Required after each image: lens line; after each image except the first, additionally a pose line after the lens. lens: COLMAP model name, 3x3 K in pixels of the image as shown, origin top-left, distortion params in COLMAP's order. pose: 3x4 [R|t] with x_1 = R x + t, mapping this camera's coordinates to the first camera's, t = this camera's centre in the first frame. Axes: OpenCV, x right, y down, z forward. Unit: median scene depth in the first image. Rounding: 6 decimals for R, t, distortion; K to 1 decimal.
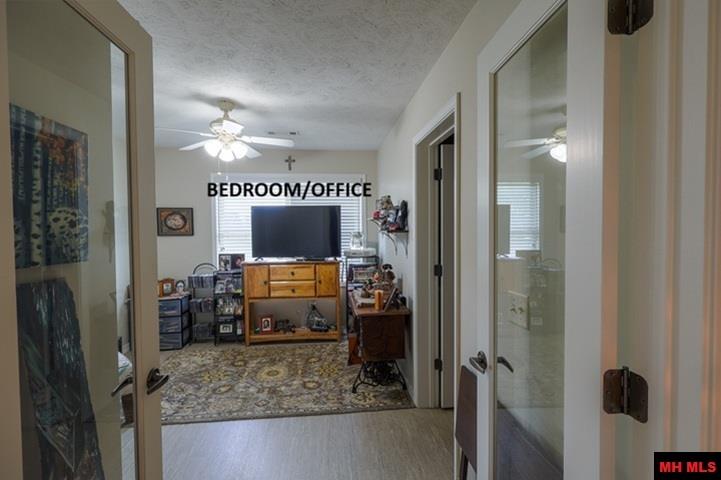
lens RADIAL K [[332.4, 0, 359.8], [0, 332.4, 239.5], [0, 0, 1]] dist [-0.001424, -0.000100]
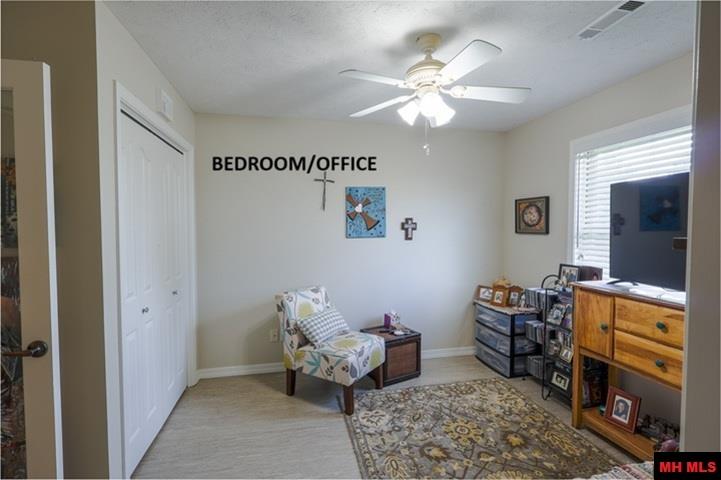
lens RADIAL K [[332.4, 0, 359.8], [0, 332.4, 239.5], [0, 0, 1]] dist [-0.001424, -0.000100]
pose [[0.103669, 0.046310, -0.993533, 0.183376], [-0.032521, 0.998539, 0.043150, -0.019426], [0.994080, 0.027837, 0.105024, 0.541386]]
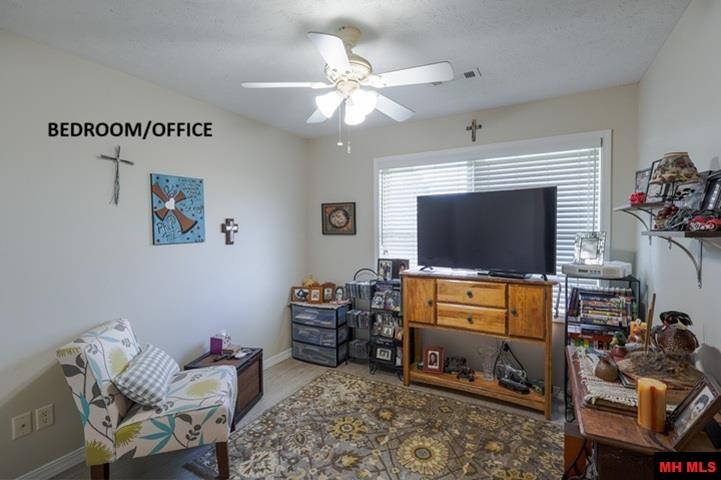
lens RADIAL K [[332.4, 0, 359.8], [0, 332.4, 239.5], [0, 0, 1]] dist [-0.001424, -0.000100]
pose [[0.816476, 0.022634, -0.576936, -0.001733], [-0.019524, 0.999742, 0.011592, -0.010242], [0.577049, 0.001799, 0.816707, 0.326901]]
